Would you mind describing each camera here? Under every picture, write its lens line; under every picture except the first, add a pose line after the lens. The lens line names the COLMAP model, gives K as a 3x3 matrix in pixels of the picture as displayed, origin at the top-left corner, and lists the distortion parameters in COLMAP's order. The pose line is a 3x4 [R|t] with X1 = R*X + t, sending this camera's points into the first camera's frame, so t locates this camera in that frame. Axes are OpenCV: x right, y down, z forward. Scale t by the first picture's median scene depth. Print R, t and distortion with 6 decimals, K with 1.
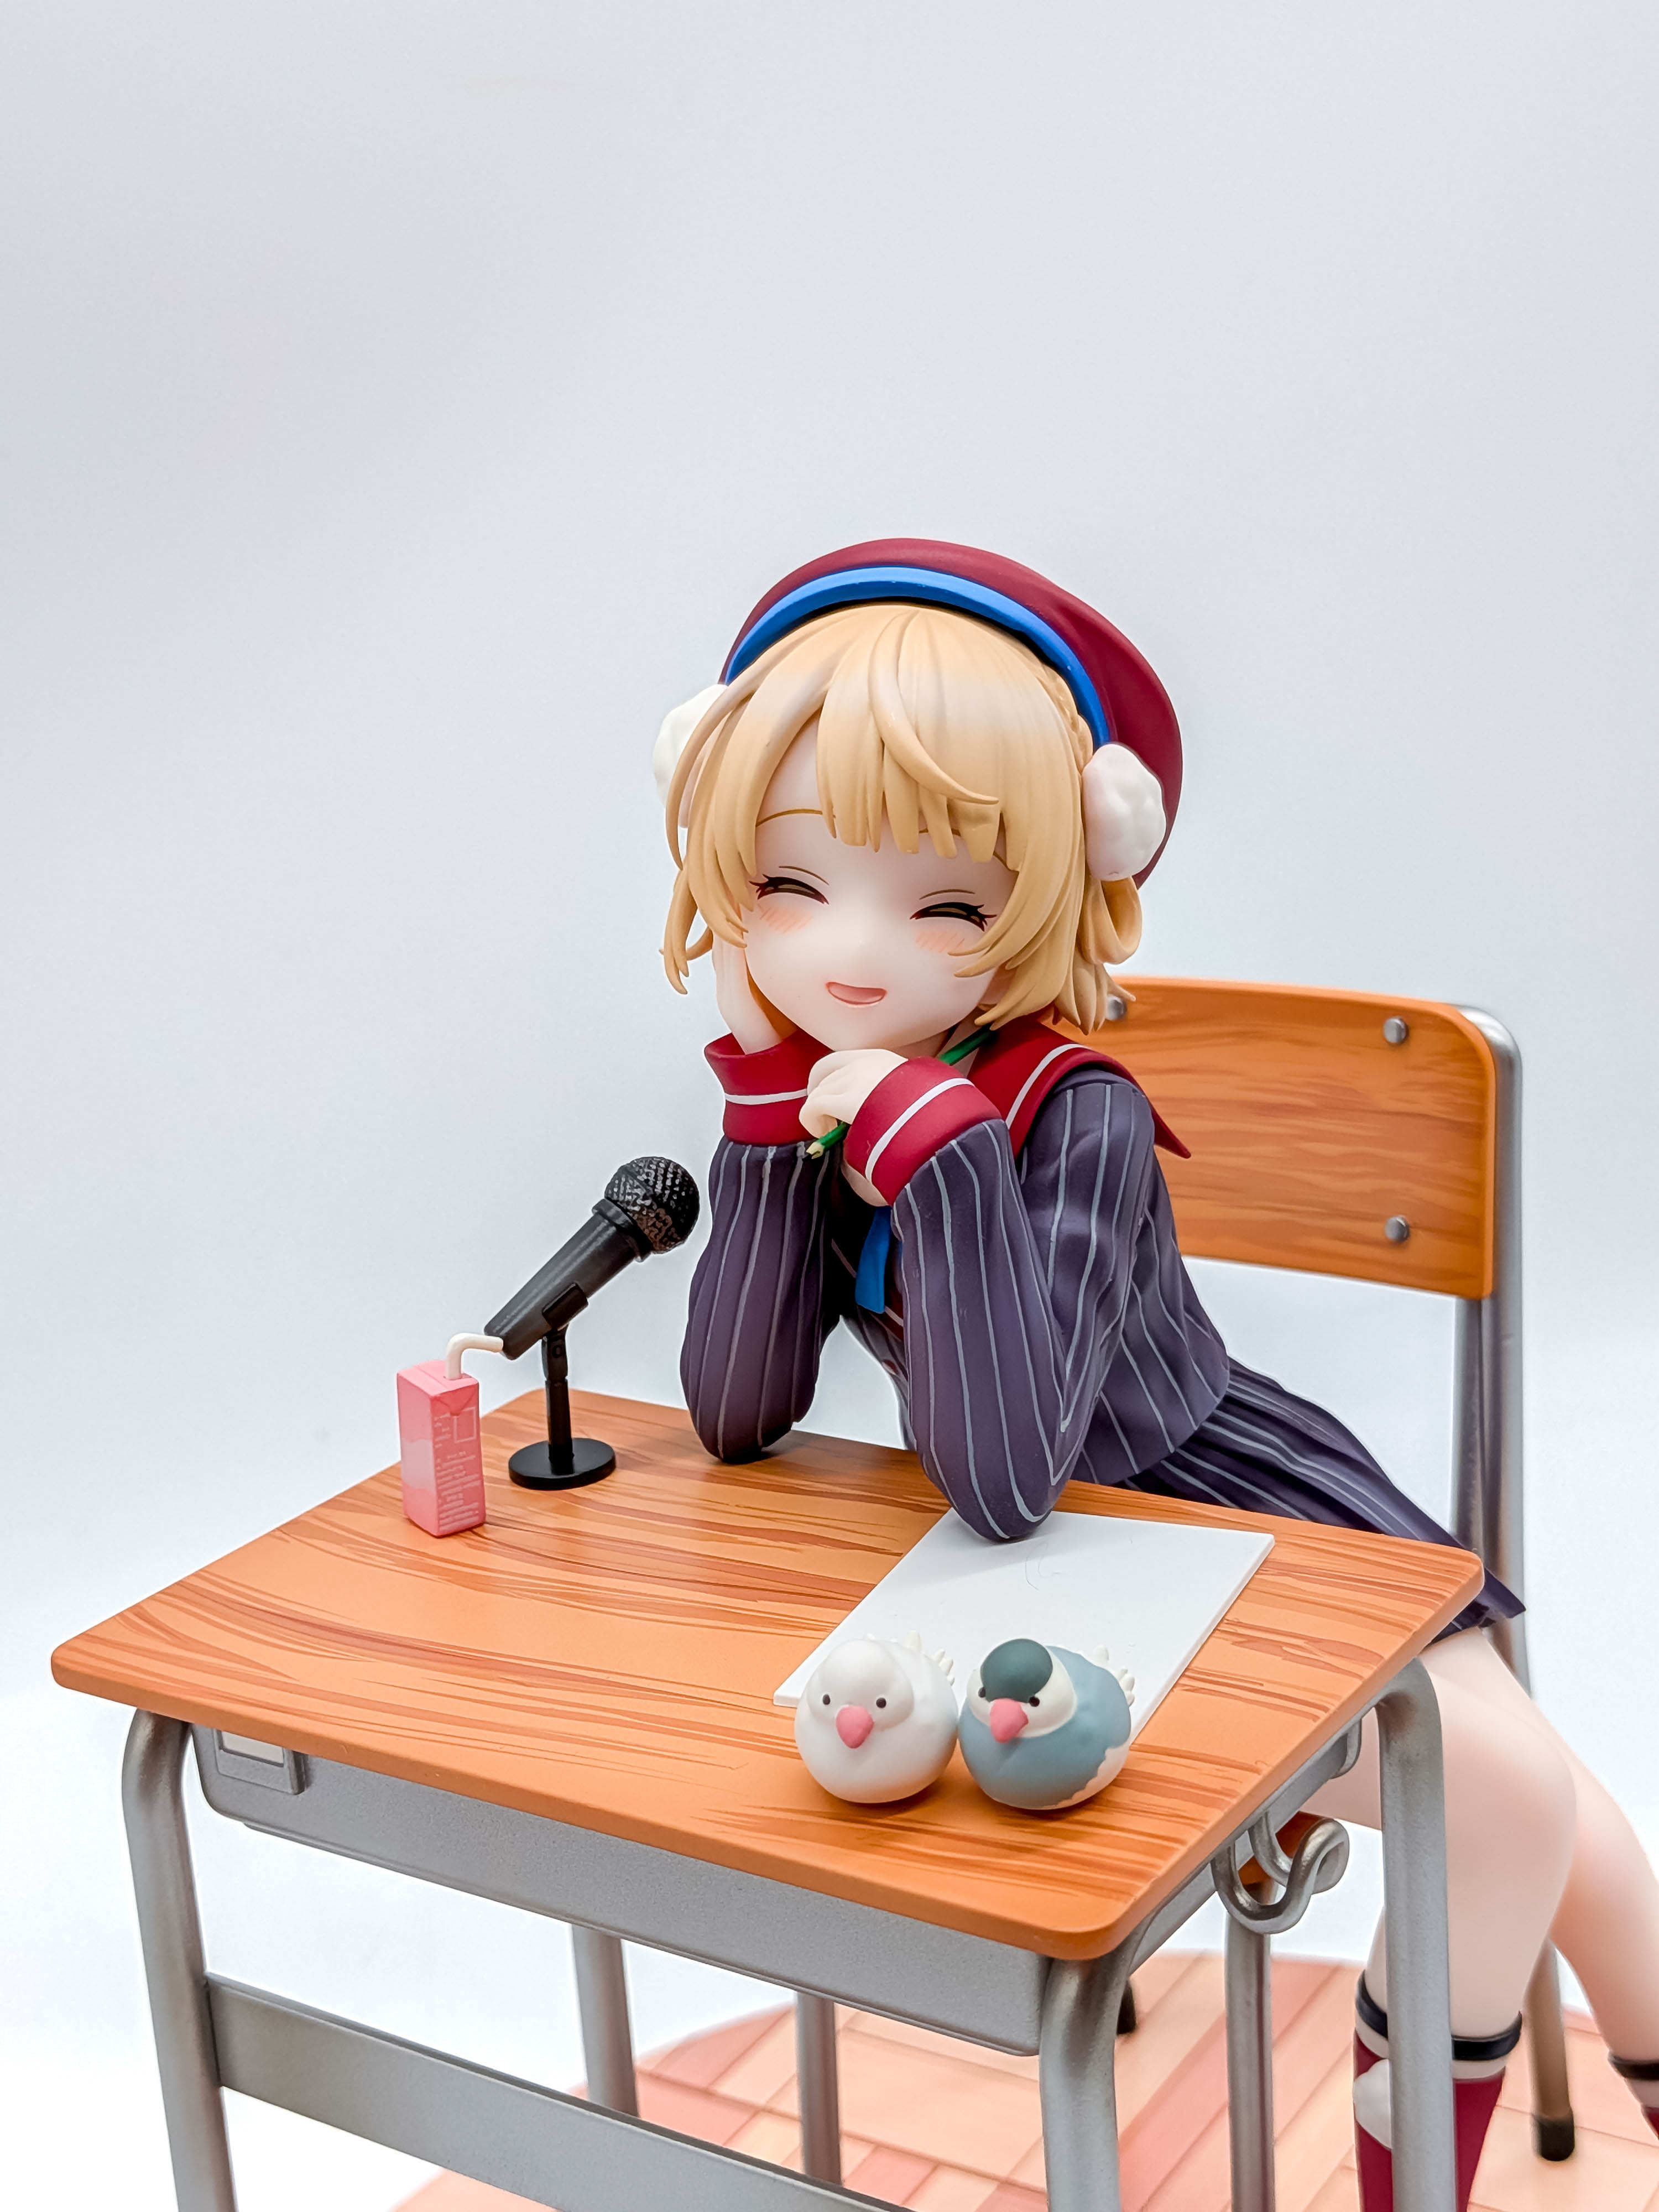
lens RADIAL K [[3280.1, 0, 768.4], [0, 3280.1, 1053.3], [0, 0, 1]] dist [0.061564, -0.081783]
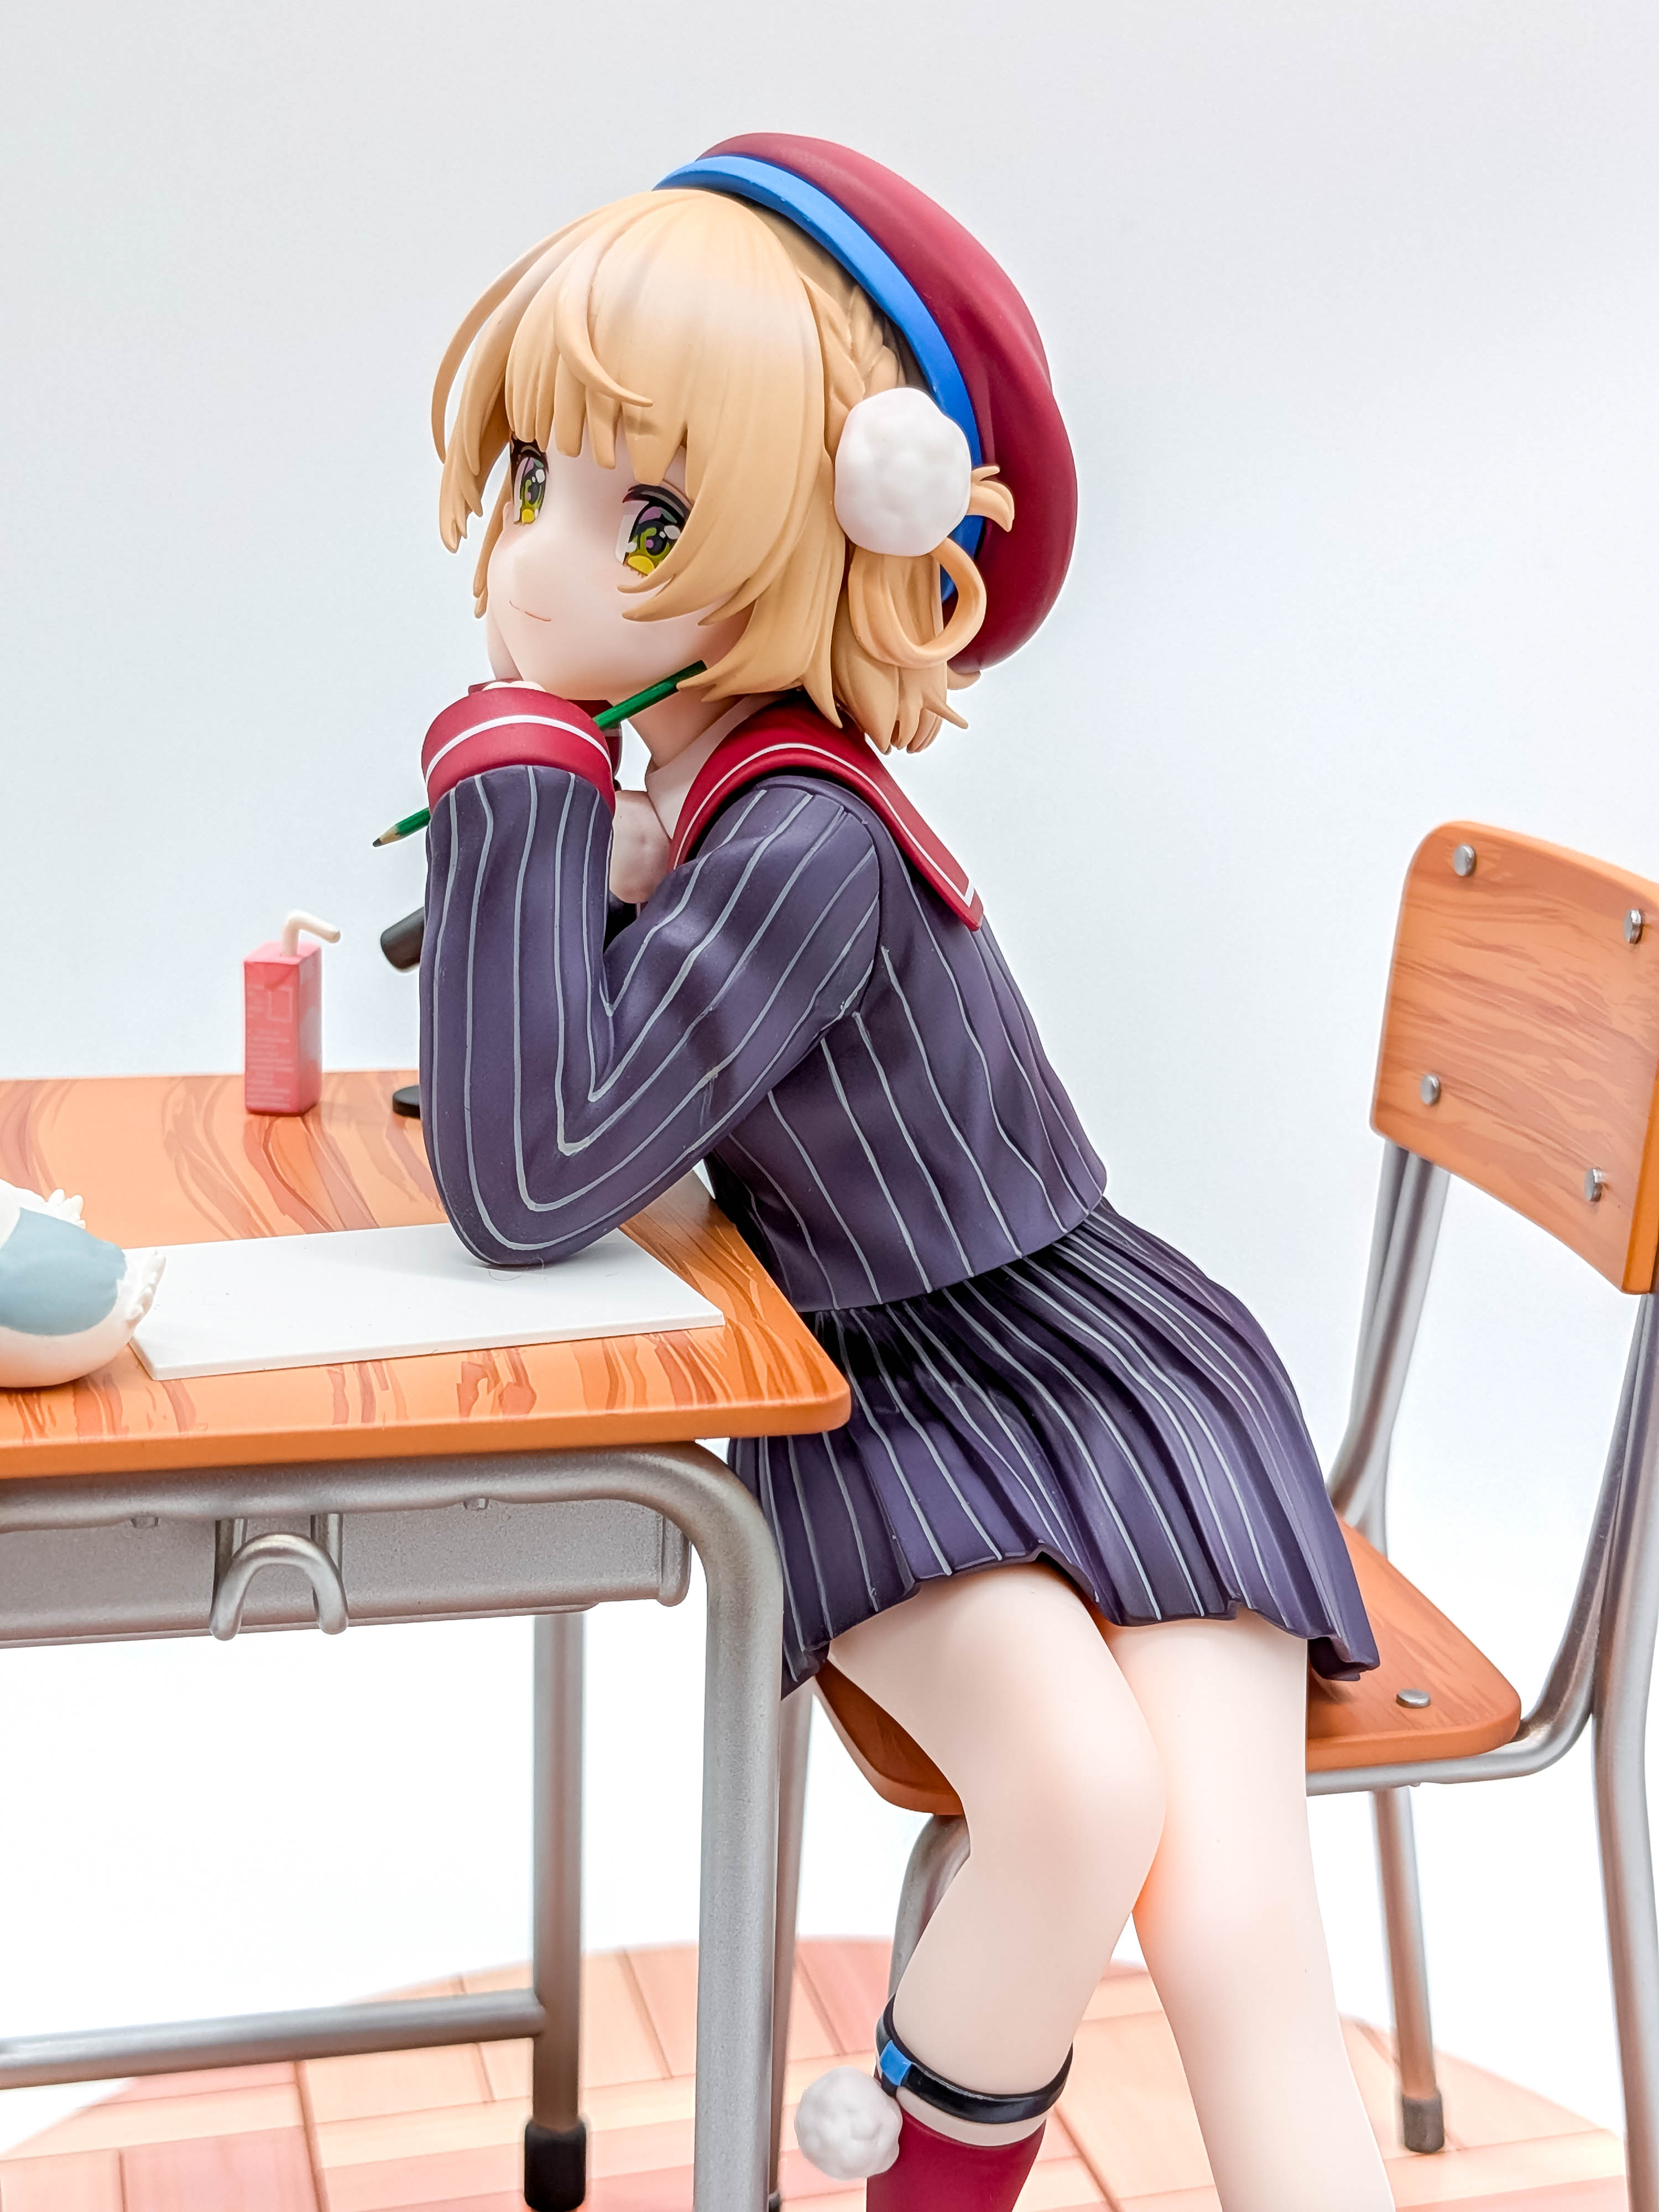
lens RADIAL K [[3279.5, 0, 883.9], [0, 3279.5, 1068.0], [0, 0, 1]] dist [0.081086, -0.088636]
pose [[0.734850, 0.240774, -0.634053, 0.659455], [-0.251744, 0.964911, 0.074649, 0.013917], [0.629778, 0.104763, 0.769678, 0.363550]]
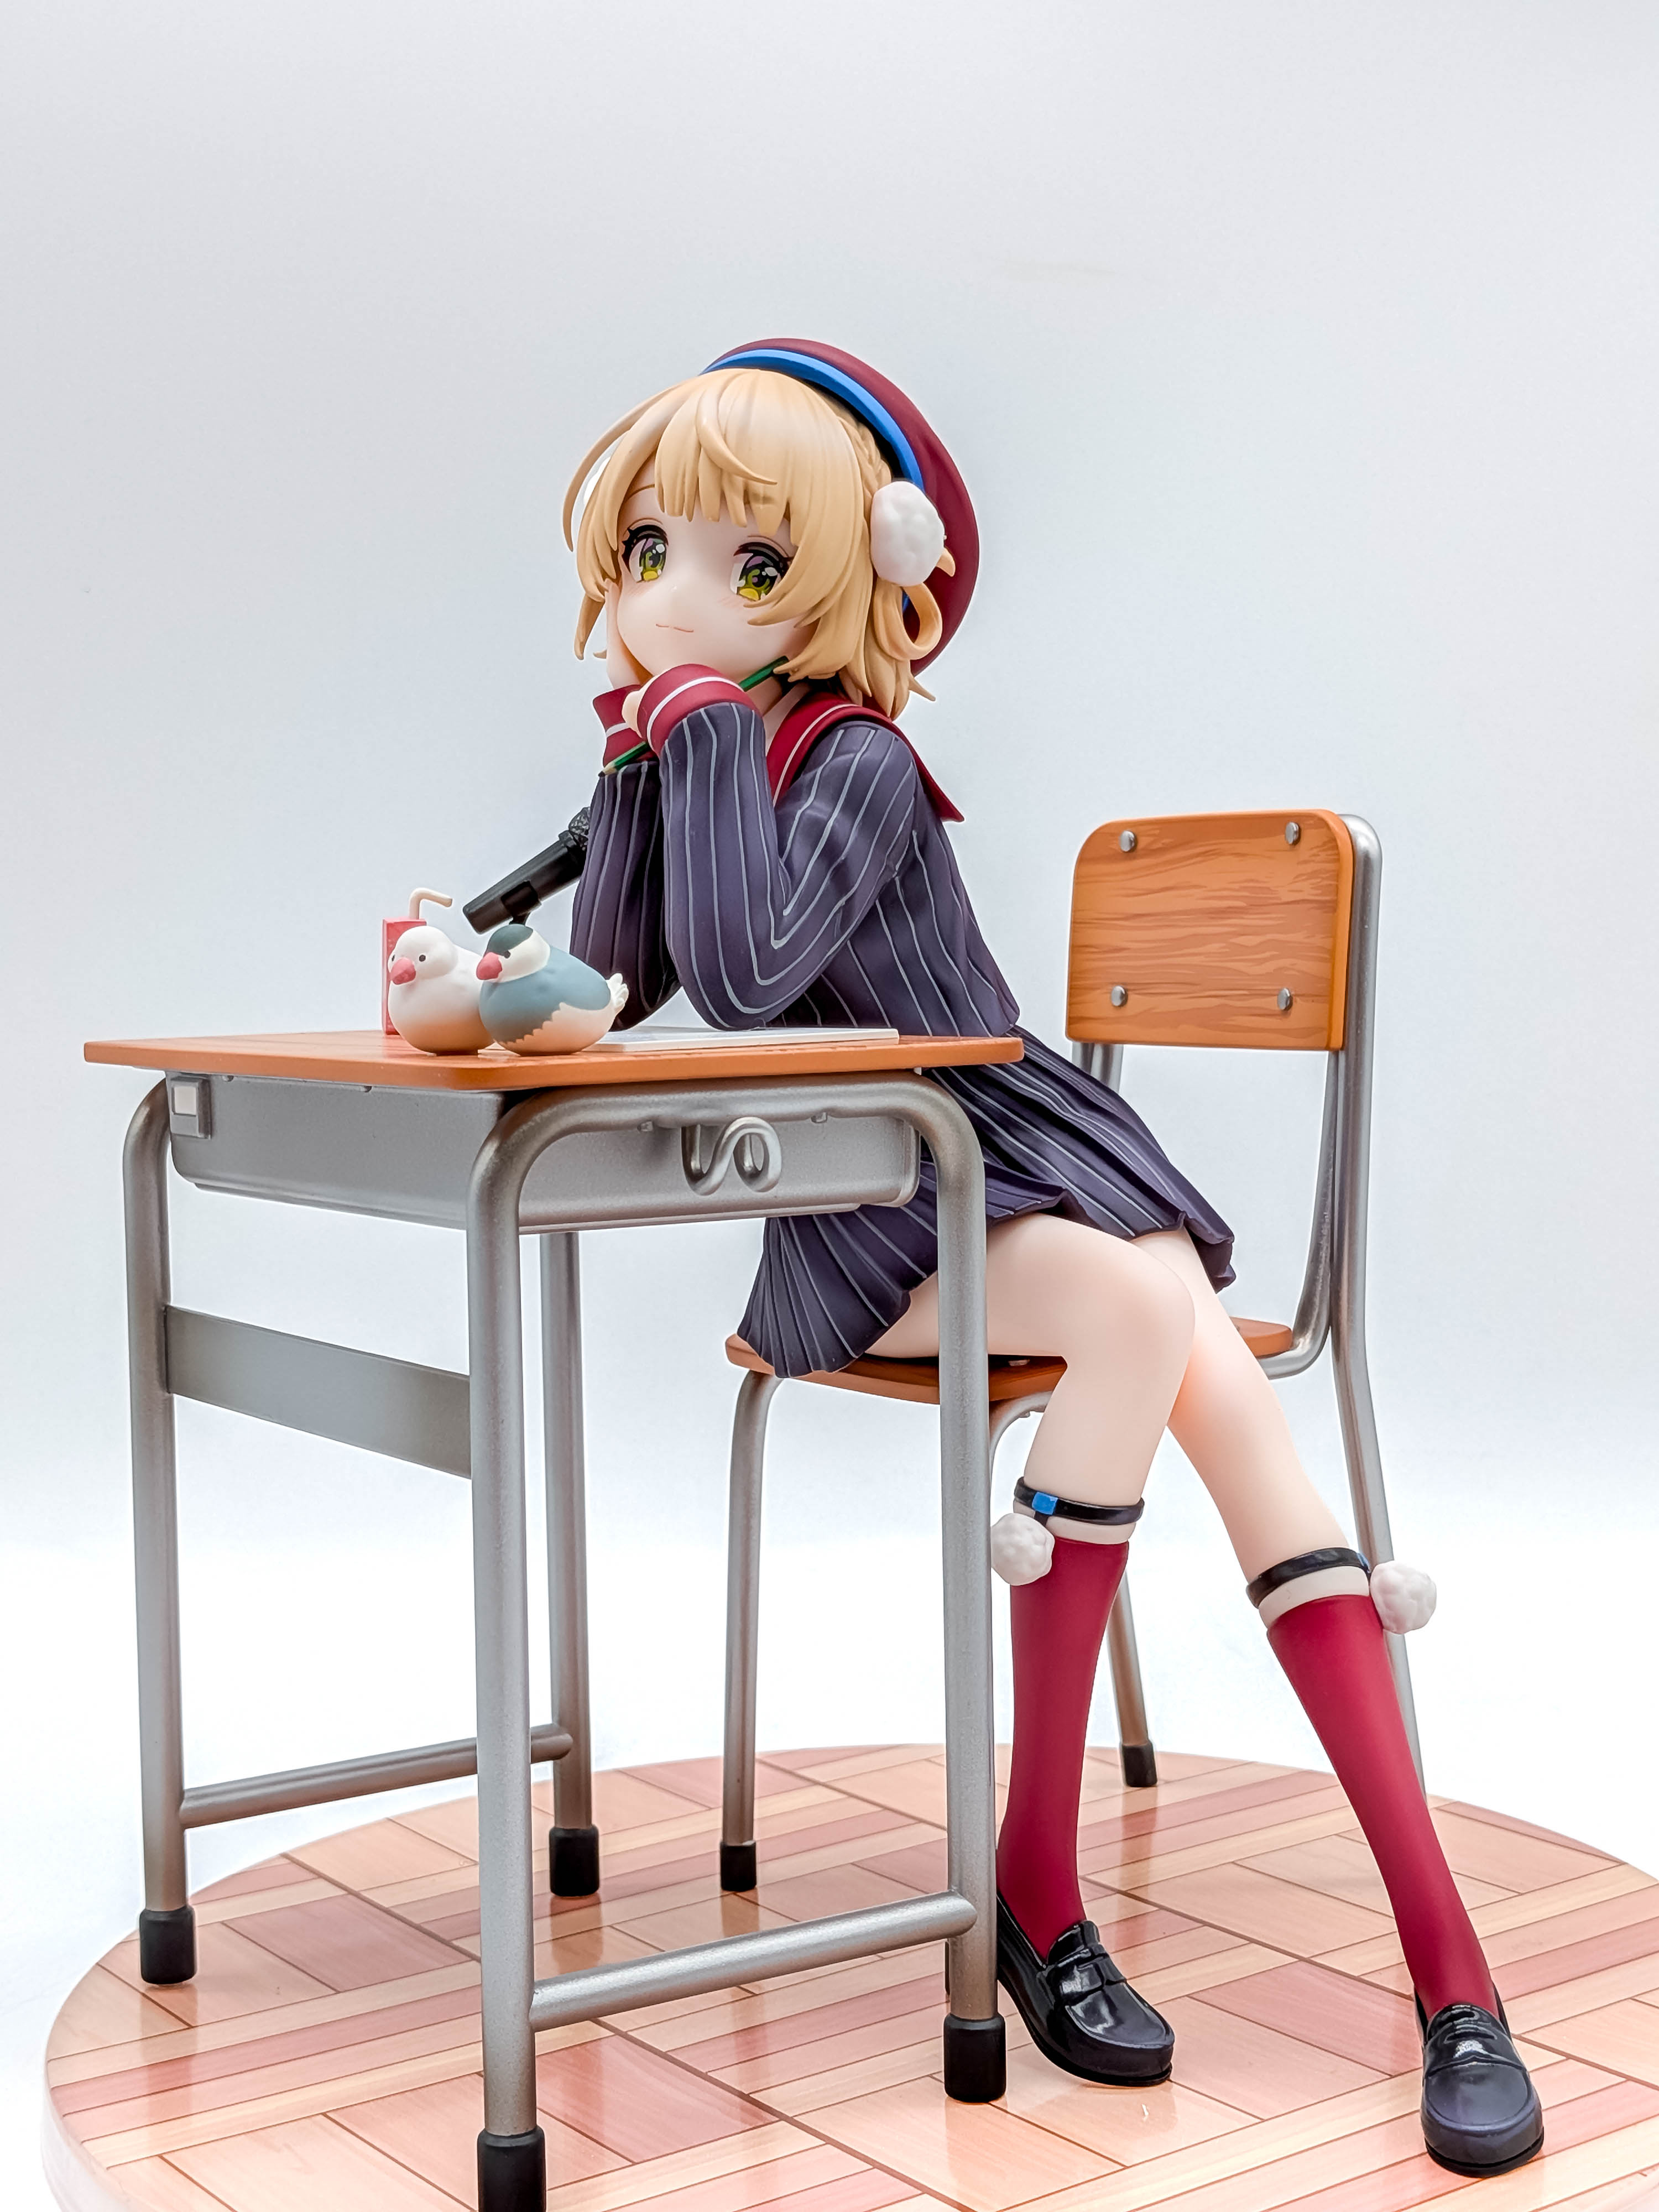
lens RADIAL K [[3242.2, 0, 829.5], [0, 3242.2, 1106.0], [0, 0, 1]] dist [0.114715, -0.181661]
pose [[0.925401, 0.078999, -0.370665, 0.580033], [-0.144207, 0.977863, -0.151619, 0.357815], [0.350482, 0.193761, 0.916307, -0.179025]]
